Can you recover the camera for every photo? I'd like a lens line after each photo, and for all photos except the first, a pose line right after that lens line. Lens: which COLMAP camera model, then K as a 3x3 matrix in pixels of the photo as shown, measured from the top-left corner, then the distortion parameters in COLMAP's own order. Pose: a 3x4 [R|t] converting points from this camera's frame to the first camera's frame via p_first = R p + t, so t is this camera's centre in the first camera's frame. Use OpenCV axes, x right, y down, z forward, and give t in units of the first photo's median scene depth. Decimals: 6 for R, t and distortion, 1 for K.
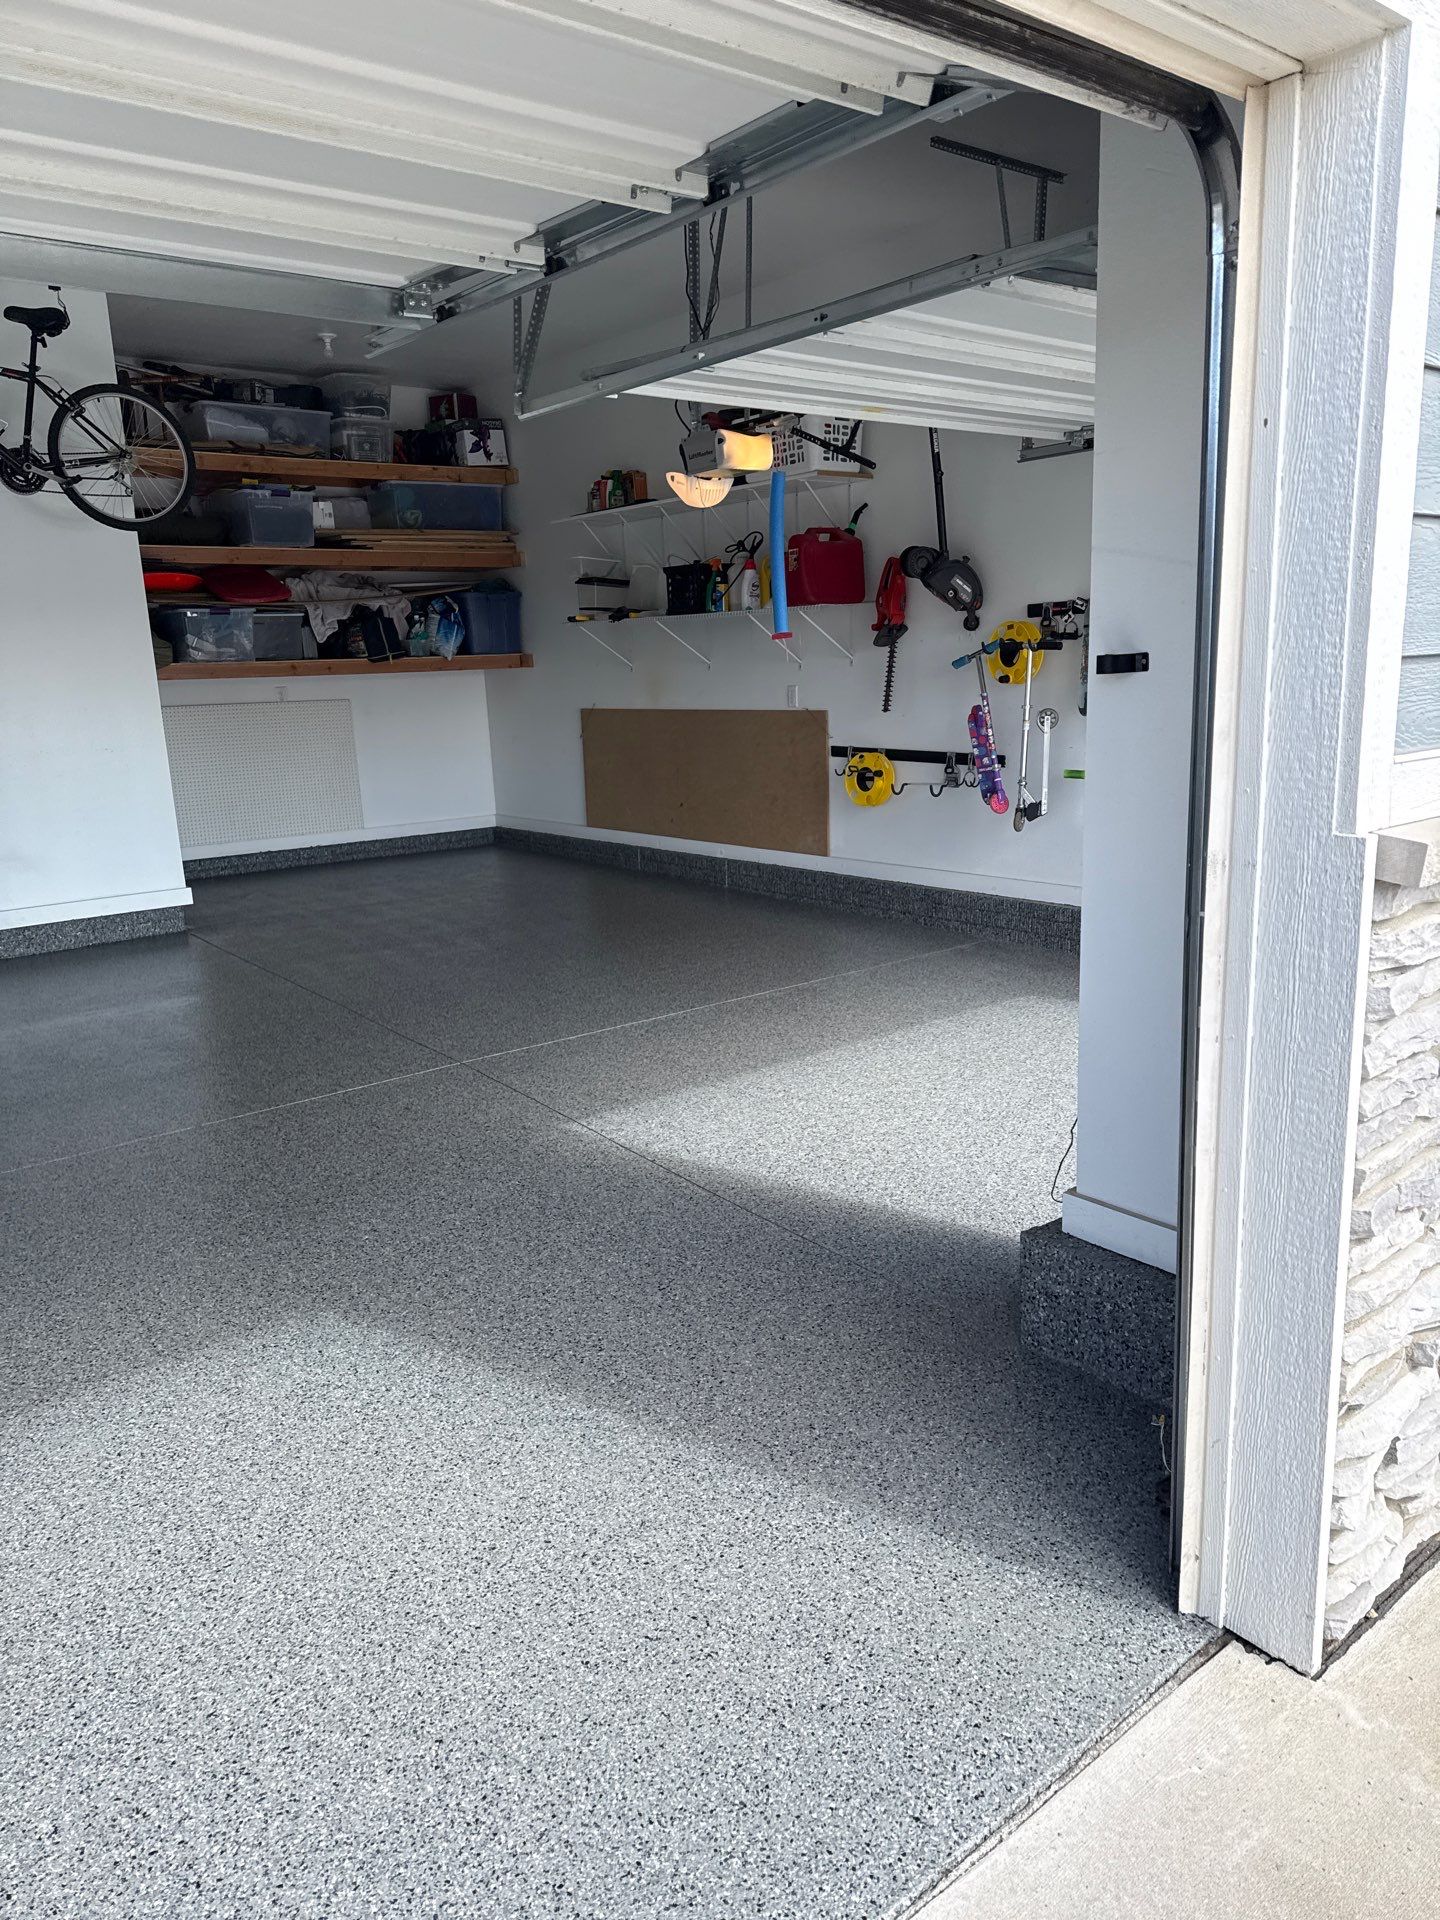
lens RADIAL K [[1348.7, 0, 730.9], [0, 1348.7, 969.3], [0, 0, 1]] dist [0.052738, -0.052285]
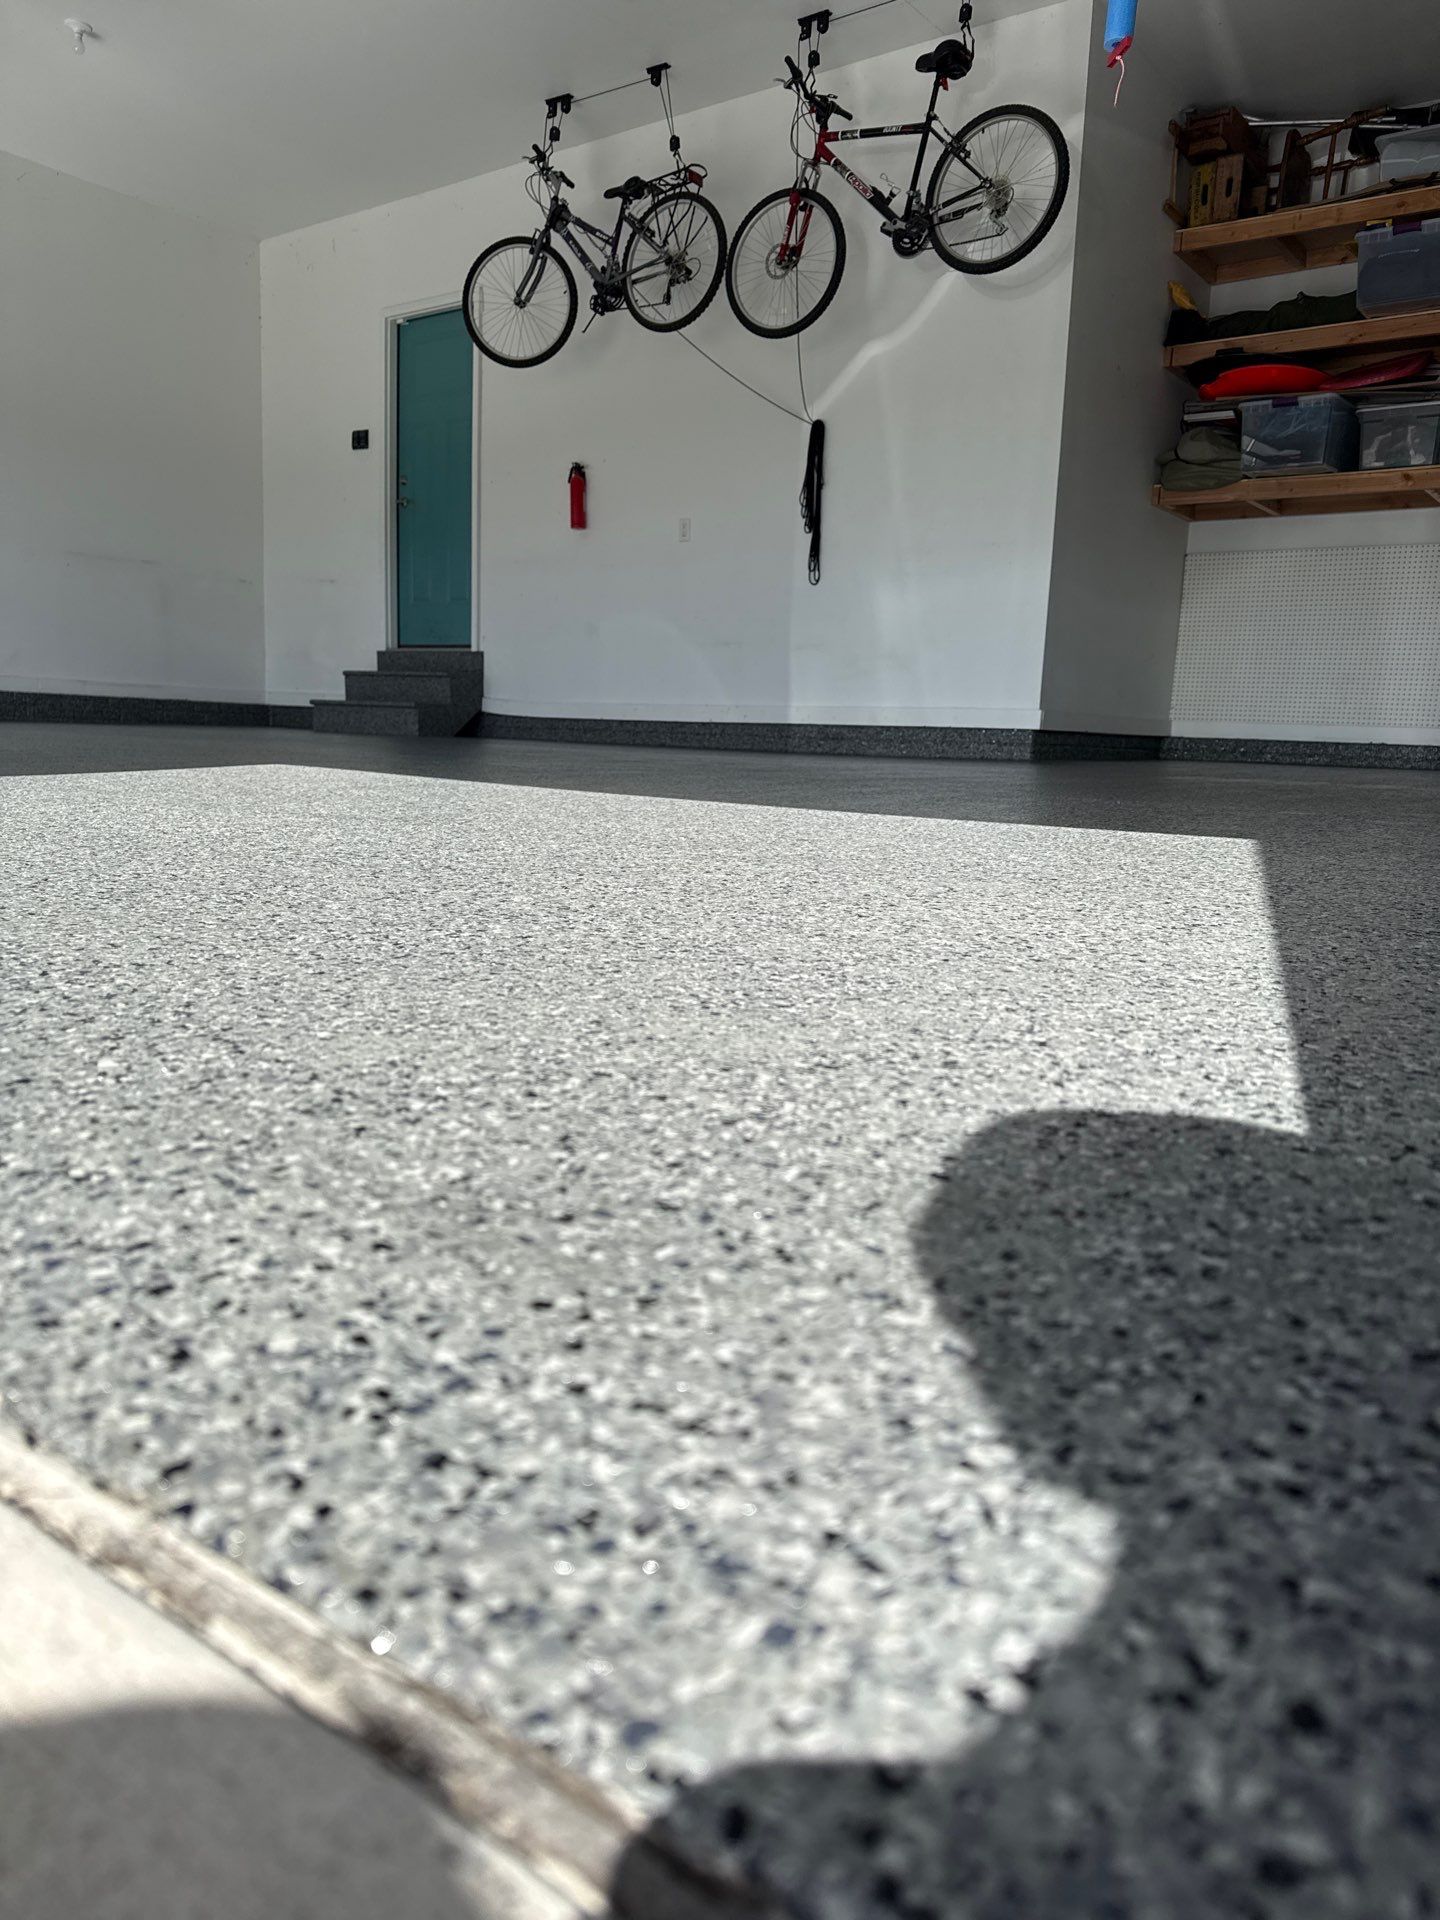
lens RADIAL K [[1375.4, 0, 729.0], [0, 1375.4, 949.7], [0, 0, 1]] dist [0.019965, -0.021779]
pose [[0.238344, 0.190321, -0.952350, 0.470900], [-0.269265, 0.955117, 0.123485, 0.033810], [0.933107, 0.227002, 0.278893, 0.708566]]
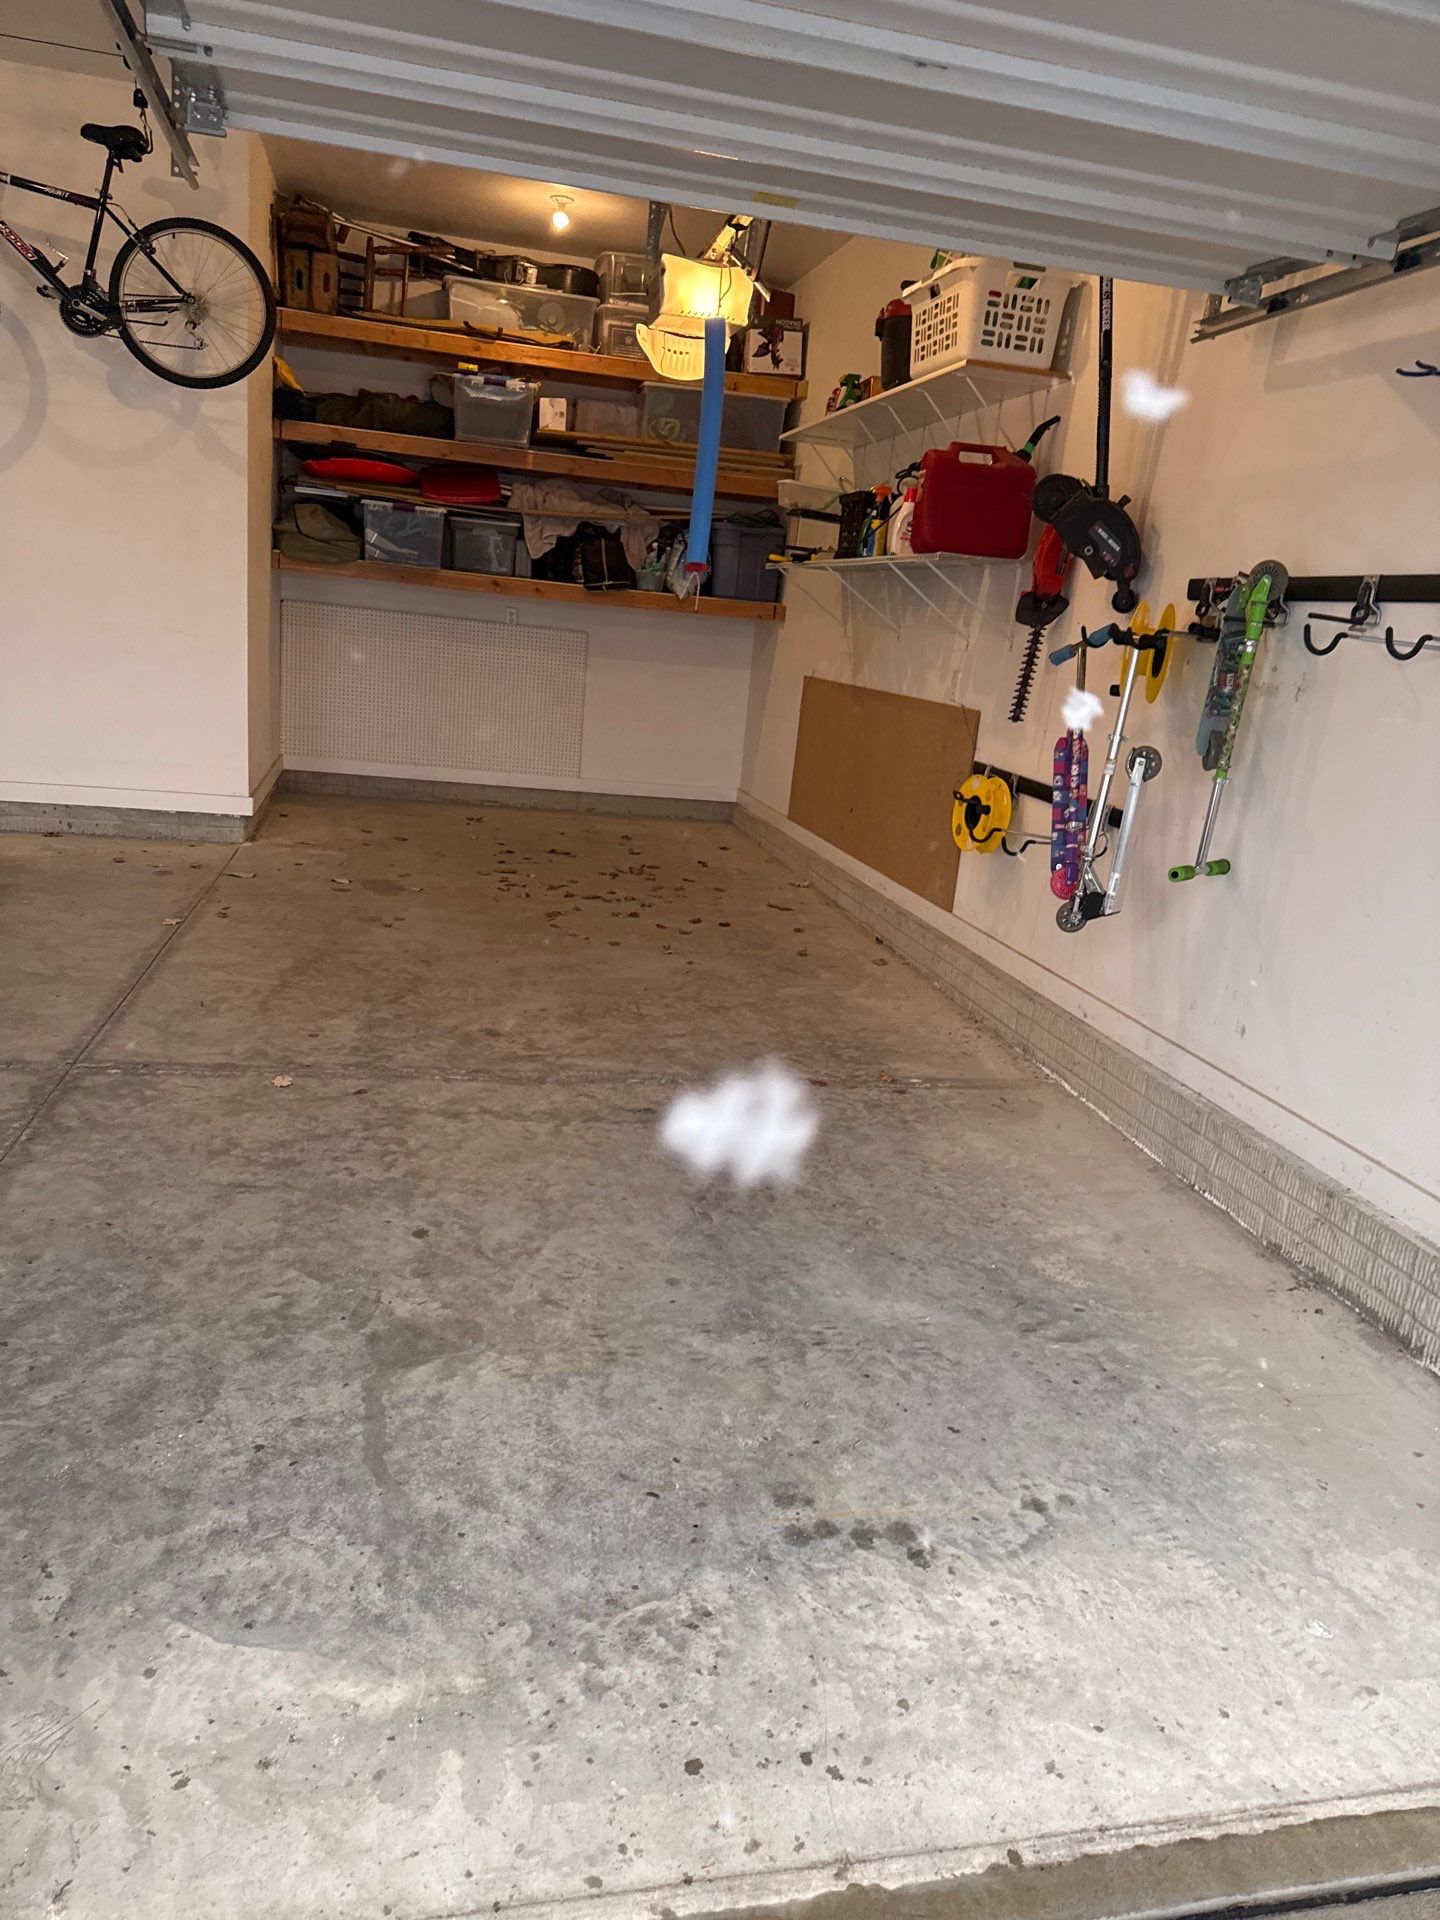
lens RADIAL K [[1375.4, 0, 735.7], [0, 1375.4, 966.9], [0, 0, 1]] dist [0.019965, -0.021779]
pose [[0.886910, 0.225098, -0.403388, 0.327610], [-0.223165, 0.973366, 0.052494, -0.083307], [0.404460, 0.043464, 0.913522, 0.347732]]
